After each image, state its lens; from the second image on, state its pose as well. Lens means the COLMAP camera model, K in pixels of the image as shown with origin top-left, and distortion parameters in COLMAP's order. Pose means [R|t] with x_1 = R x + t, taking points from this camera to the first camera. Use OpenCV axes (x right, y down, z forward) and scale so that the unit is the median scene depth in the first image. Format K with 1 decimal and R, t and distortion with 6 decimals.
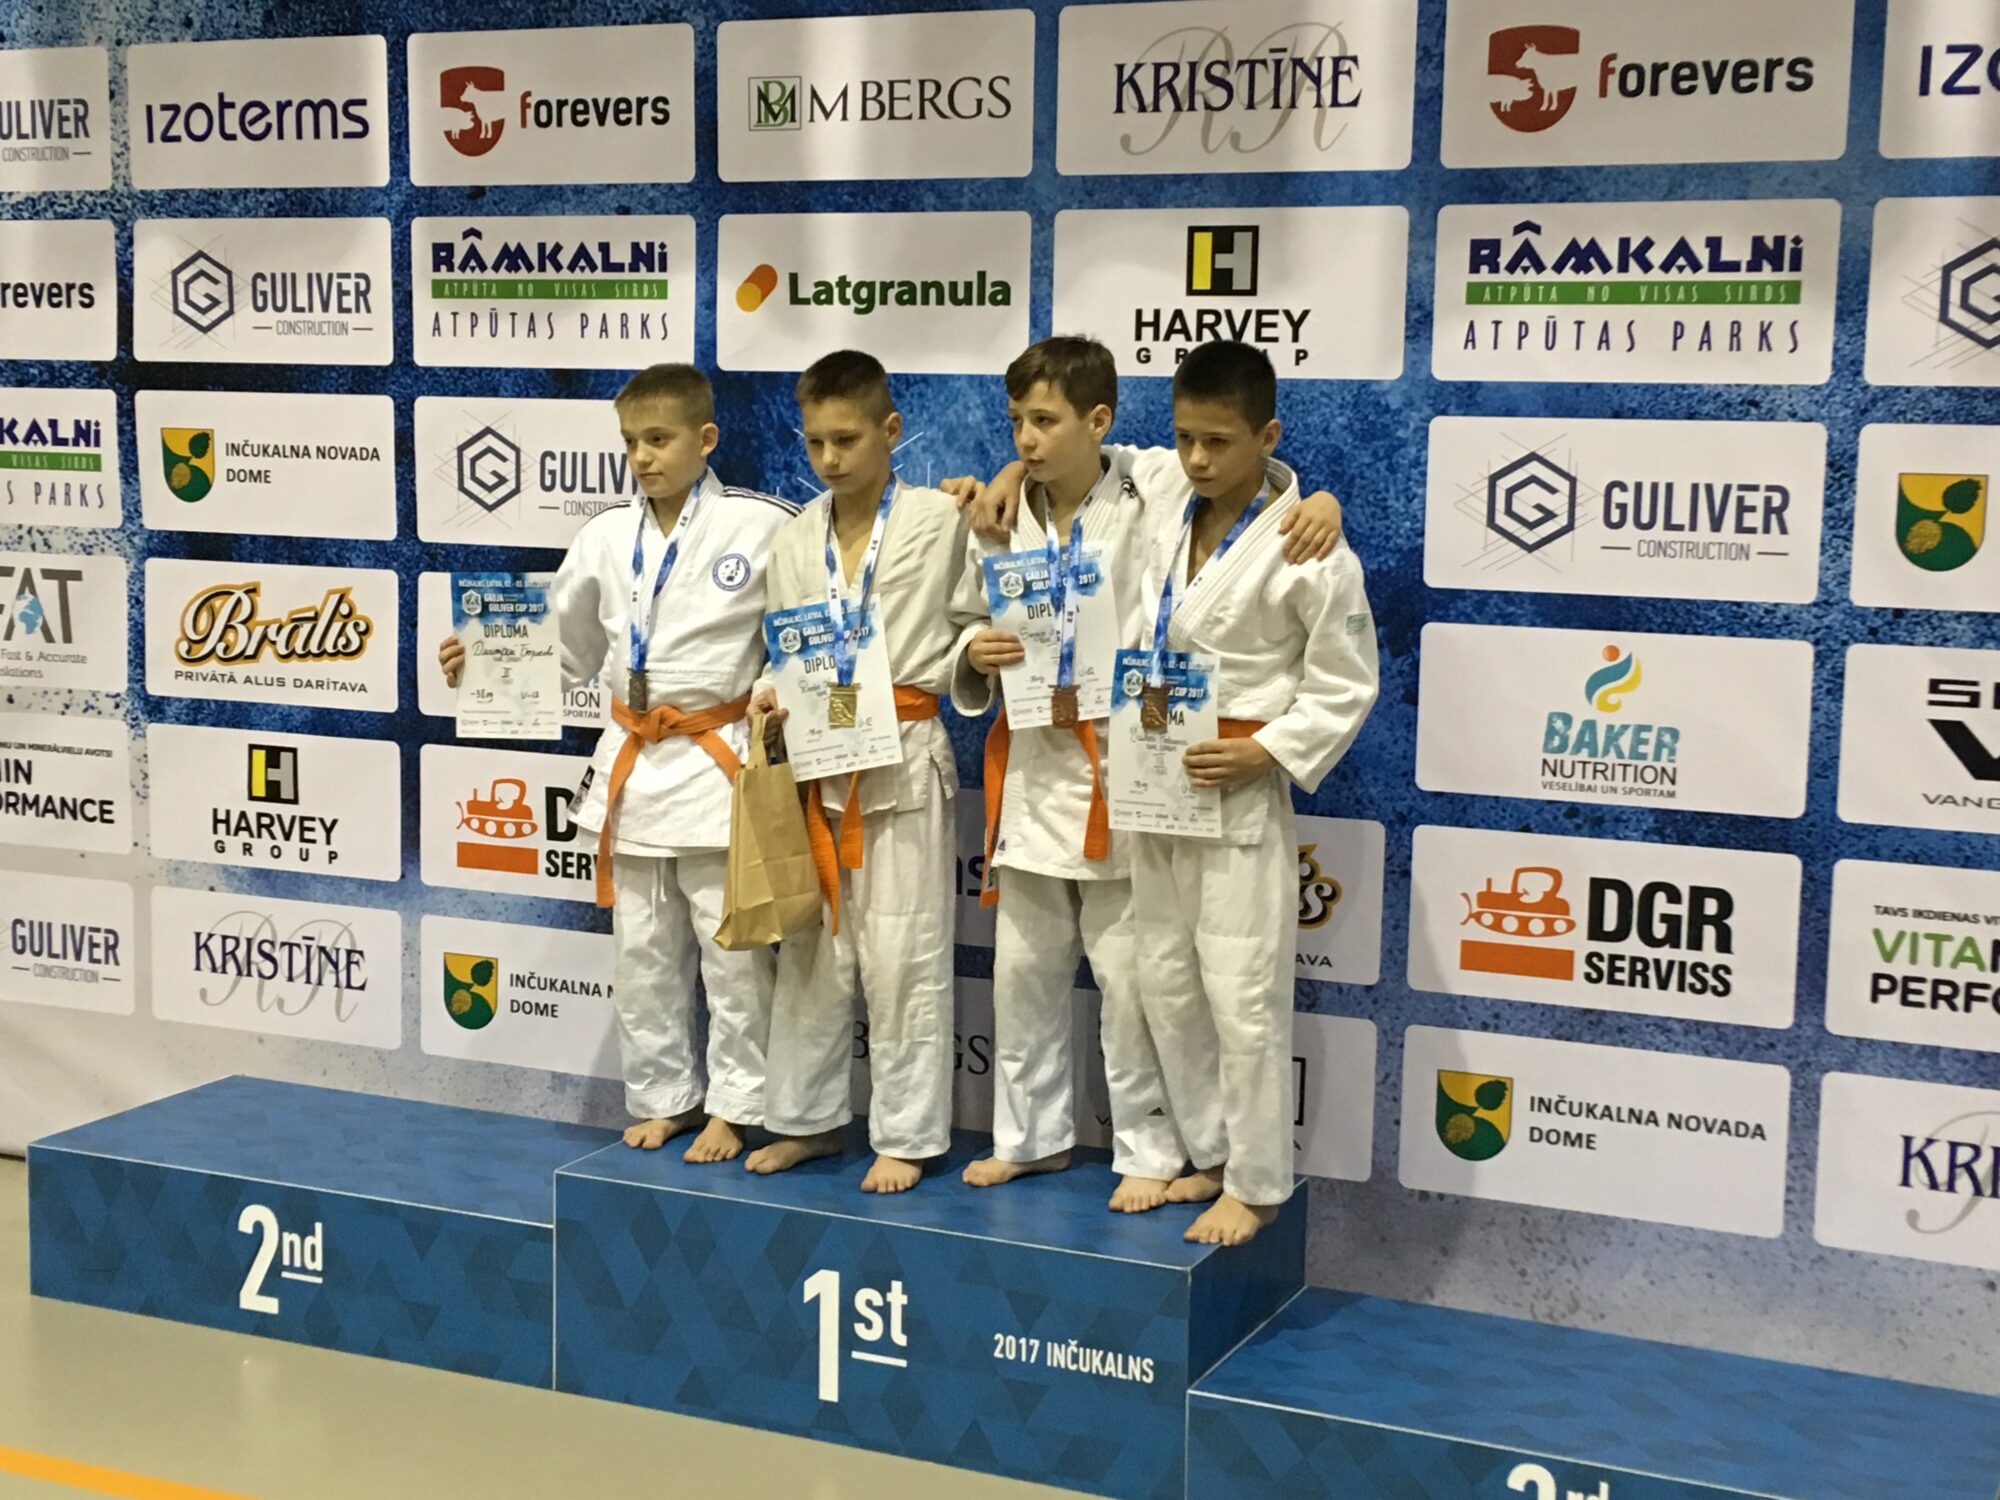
lens RADIAL K [[3047.4, 0, 1000.0], [0, 3047.4, 750.0], [0, 0, 1]] dist [0.043607, 0.127487]
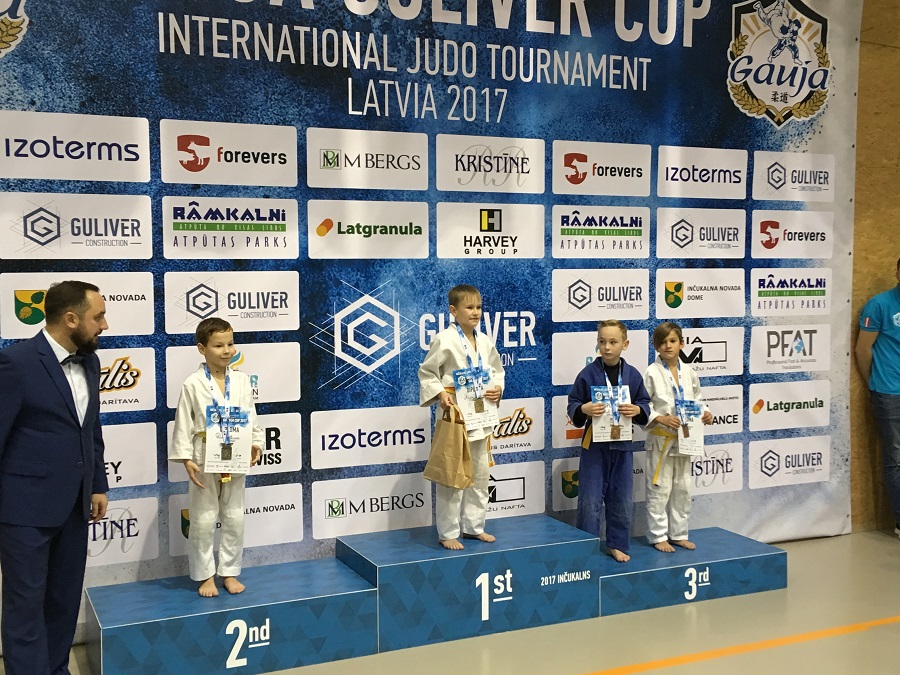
lens RADIAL K [[1072.0, 0, 450.0], [0, 1072.0, 337.5], [0, 0, 1]] dist [0.021668, 0.030332]
pose [[0.622526, -0.073384, 0.779151, -0.764878], [0.105355, 0.994389, 0.009479, -0.055376], [-0.775475, 0.076187, 0.626765, 0.349246]]
